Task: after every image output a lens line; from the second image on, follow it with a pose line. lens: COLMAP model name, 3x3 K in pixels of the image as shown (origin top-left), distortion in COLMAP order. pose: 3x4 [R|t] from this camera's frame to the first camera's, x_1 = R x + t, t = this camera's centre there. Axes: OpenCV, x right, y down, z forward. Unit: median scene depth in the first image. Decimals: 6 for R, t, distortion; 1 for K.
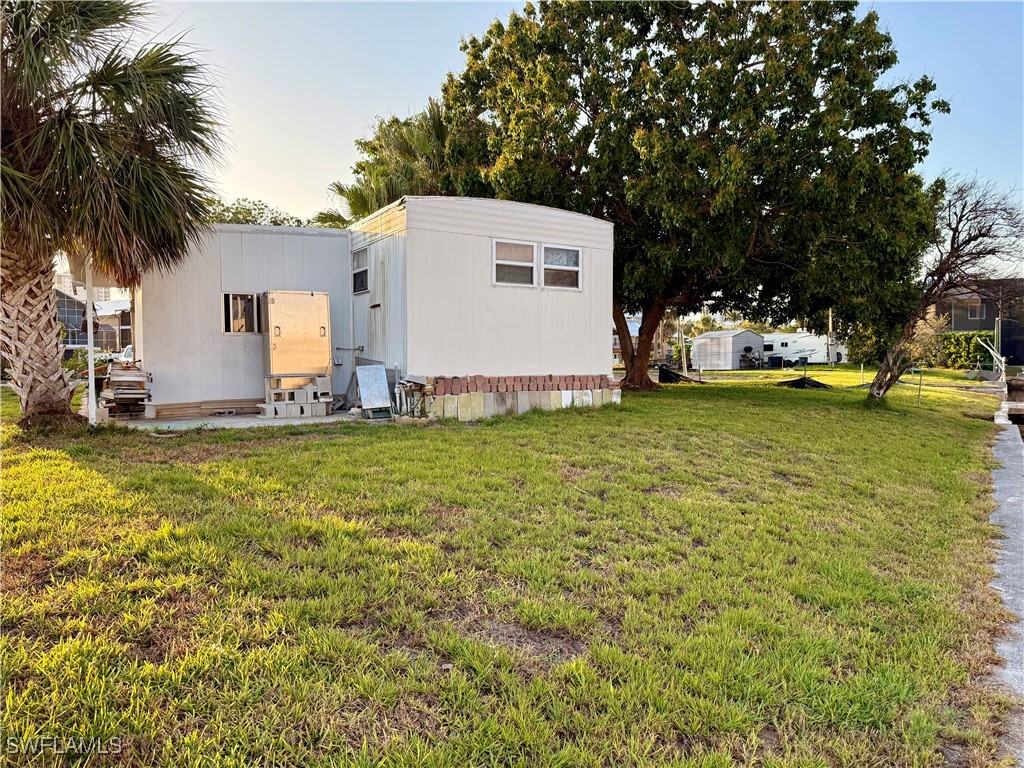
lens RADIAL K [[718.3, 0, 514.4], [0, 718.3, 394.0], [0, 0, 1]] dist [0.122427, -0.166738]
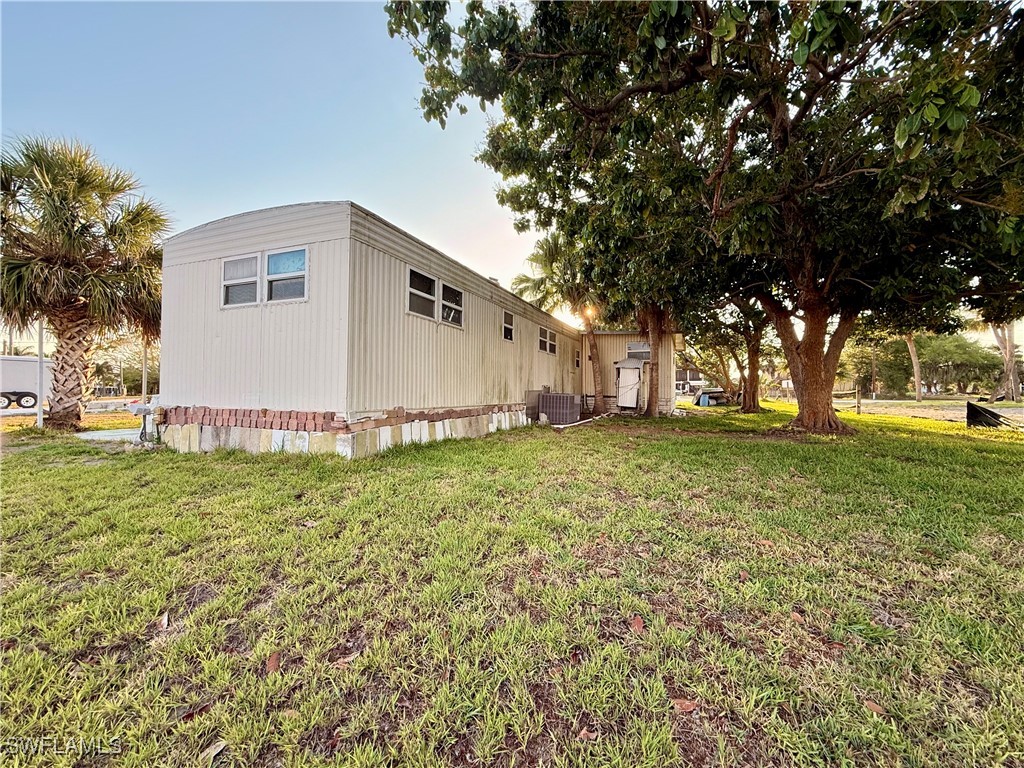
lens RADIAL K [[414.1, 0, 513.8], [0, 414.1, 388.1], [0, 0, 1]] dist [0.000958, 0.000105]
pose [[0.598564, -0.005379, -0.801057, 0.554305], [-0.050435, 0.997741, -0.044385, -0.041025], [0.799486, 0.066969, 0.596941, 0.889299]]
